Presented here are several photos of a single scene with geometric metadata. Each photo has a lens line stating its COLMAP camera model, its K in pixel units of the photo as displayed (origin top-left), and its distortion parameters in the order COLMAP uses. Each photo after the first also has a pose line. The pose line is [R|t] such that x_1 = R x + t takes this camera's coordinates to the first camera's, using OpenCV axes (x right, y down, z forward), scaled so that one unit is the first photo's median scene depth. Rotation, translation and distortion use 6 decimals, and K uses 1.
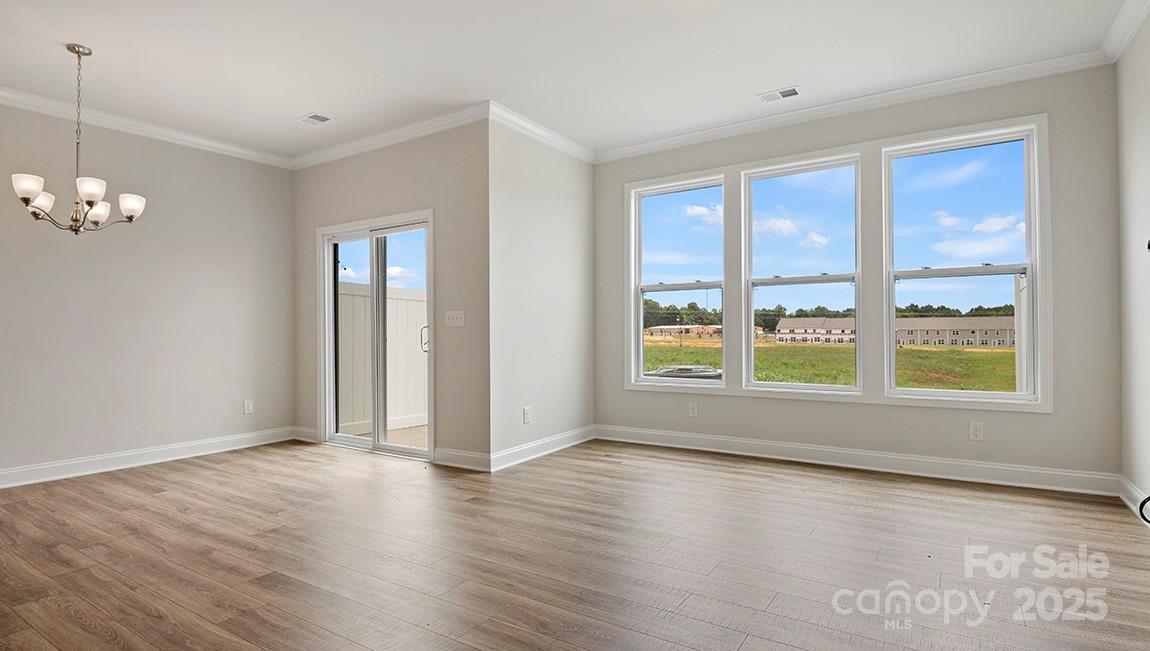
lens RADIAL K [[582.2, 0, 575.0], [0, 582.2, 325.5], [0, 0, 1]] dist [0.001837, -0.000497]
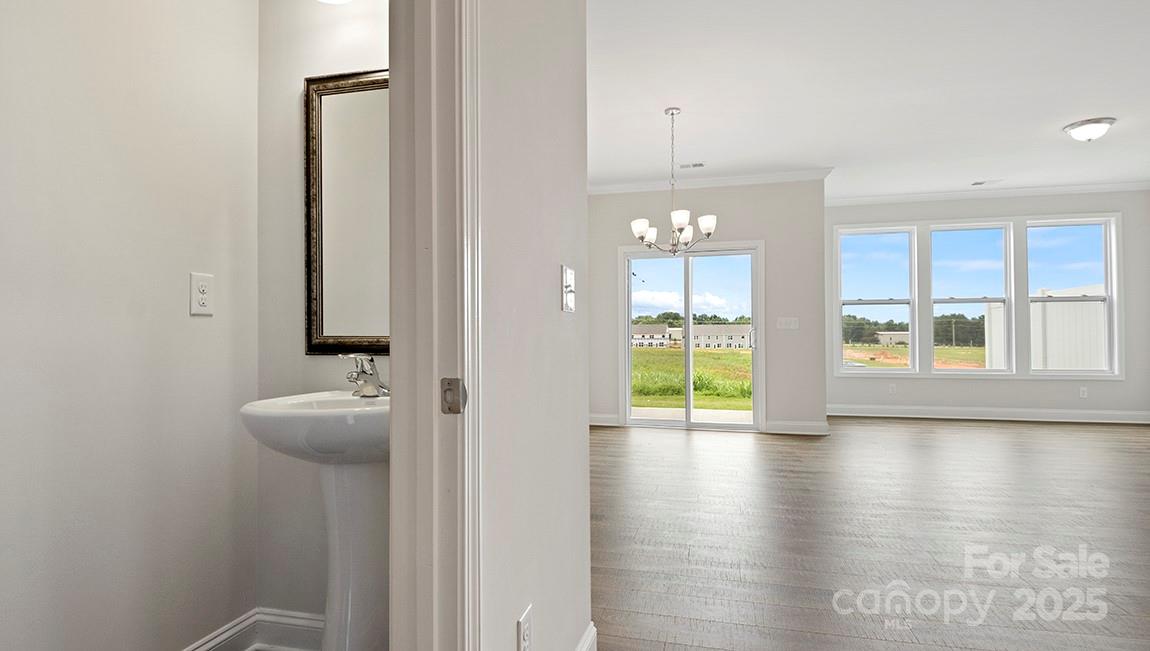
lens RADIAL K [[574.8, 0, 575.0], [0, 574.8, 325.5], [0, 0, 1]] dist [-0.011299, -0.000453]
pose [[0.945865, 0.011315, 0.324364, -0.824299], [-0.009025, 0.999923, -0.008563, 0.007058], [-0.324436, 0.005172, 0.945894, -0.070021]]
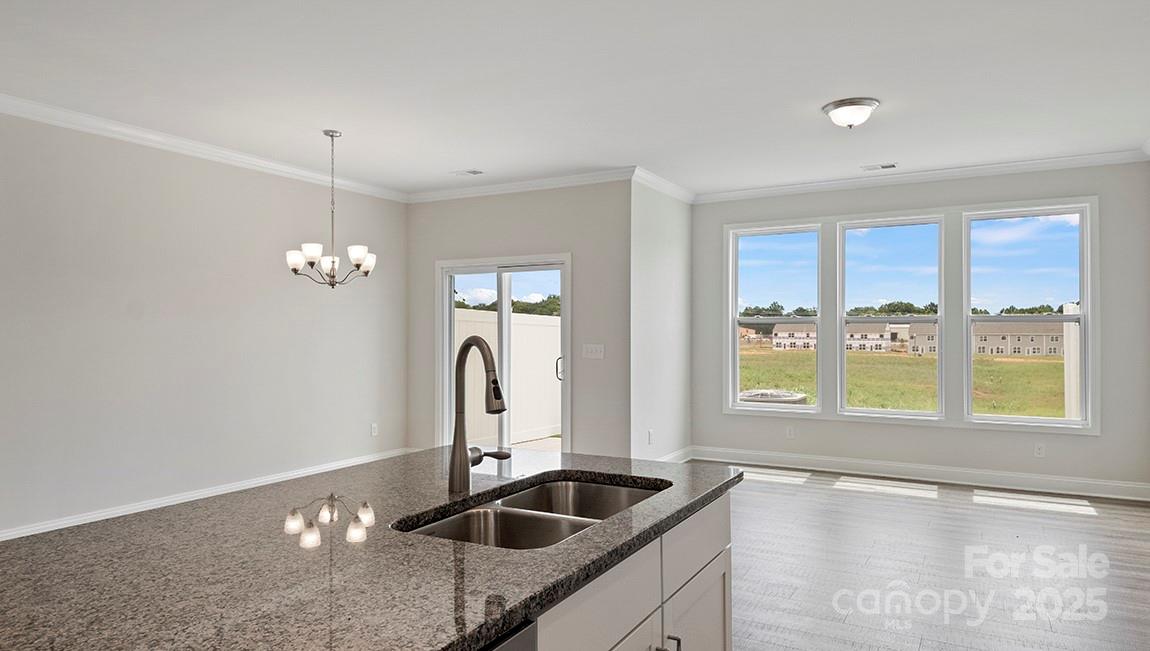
lens RADIAL K [[725.9, 0, 575.0], [0, 725.9, 325.5], [0, 0, 1]] dist [0.047602, -0.040663]
pose [[0.997386, 0.008901, 0.071706, -0.258765], [-0.008949, 0.999960, 0.000353, -0.047300], [-0.071700, -0.000994, 0.997426, -0.306113]]
